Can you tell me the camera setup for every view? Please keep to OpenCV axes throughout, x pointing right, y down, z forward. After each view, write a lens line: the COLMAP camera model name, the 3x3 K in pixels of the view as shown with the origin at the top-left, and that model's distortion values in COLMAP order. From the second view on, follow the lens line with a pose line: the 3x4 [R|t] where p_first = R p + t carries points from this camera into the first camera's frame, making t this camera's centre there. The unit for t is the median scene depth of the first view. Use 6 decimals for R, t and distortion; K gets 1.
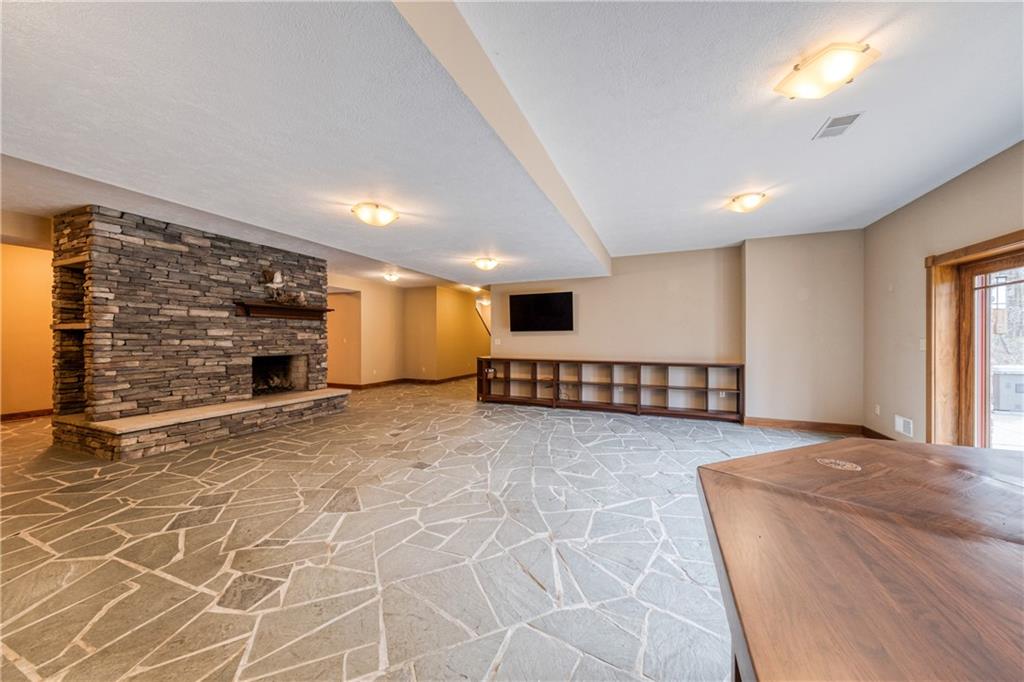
lens RADIAL K [[354.9, 0, 510.6], [0, 354.9, 337.6], [0, 0, 1]] dist [0.005041, -0.000899]
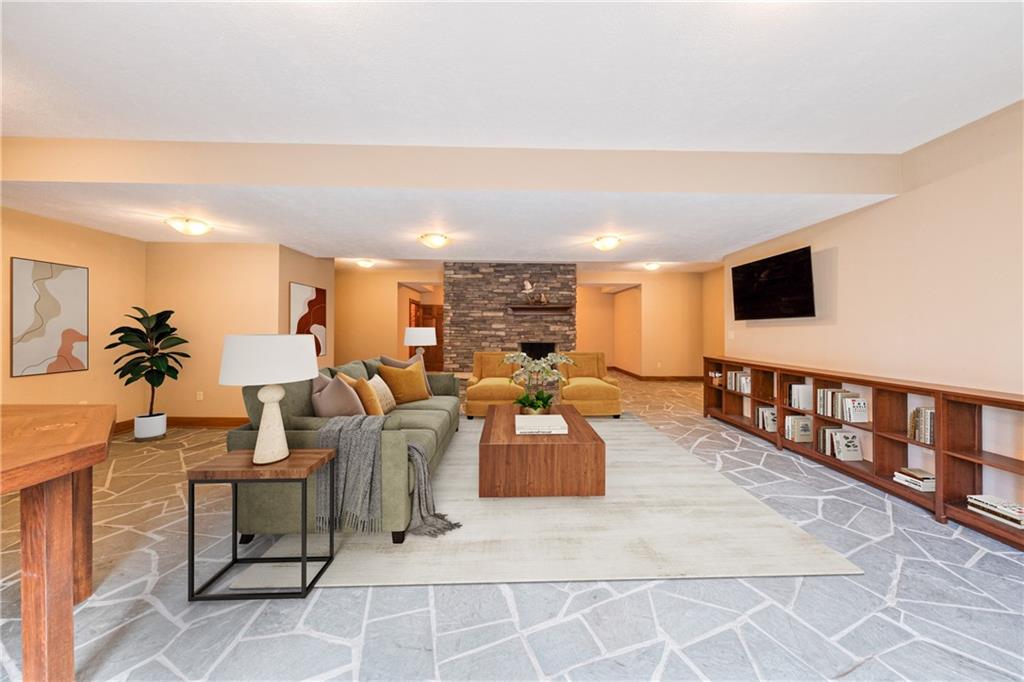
lens RADIAL K [[354.9, 0, 520.1], [0, 354.9, 328.5], [0, 0, 1]] dist [0.005041, -0.000899]
pose [[0.400843, -0.000936, -0.916146, 0.622999], [-0.001890, 0.999997, -0.001849, -0.001284], [0.916145, 0.002473, 0.400840, 0.463300]]
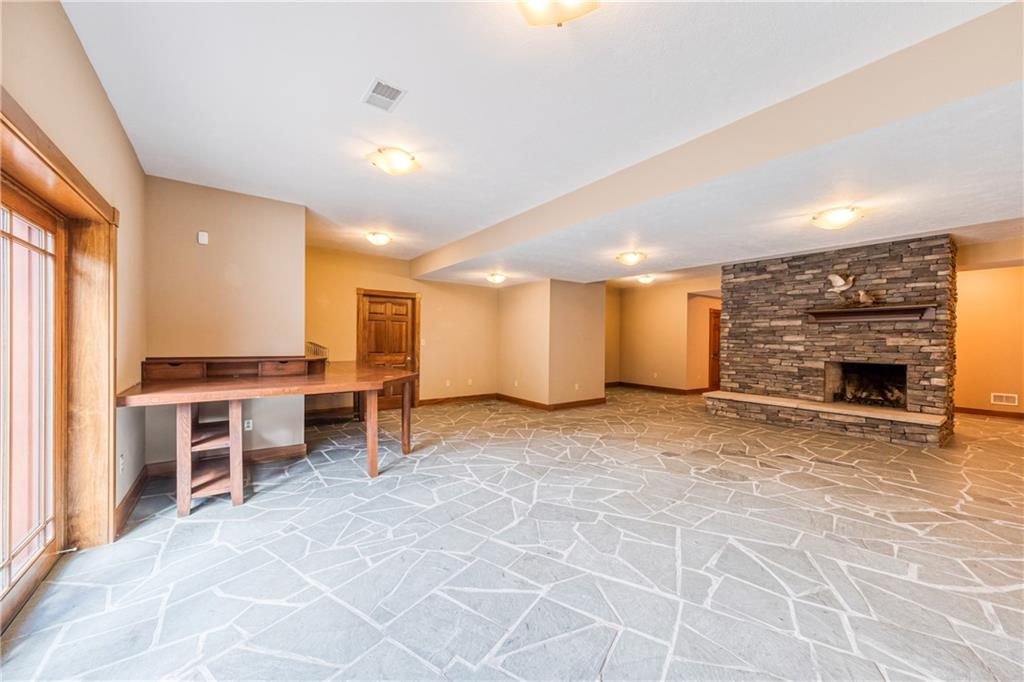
lens RADIAL K [[379.4, 0, 507.6], [0, 379.4, 343.6], [0, 0, 1]] dist [0.001565, -0.000340]
pose [[-0.529351, 0.002123, -0.848400, 0.746308], [-0.007413, 0.999947, 0.007127, 0.000784], [0.848371, 0.010062, -0.529307, 0.850255]]
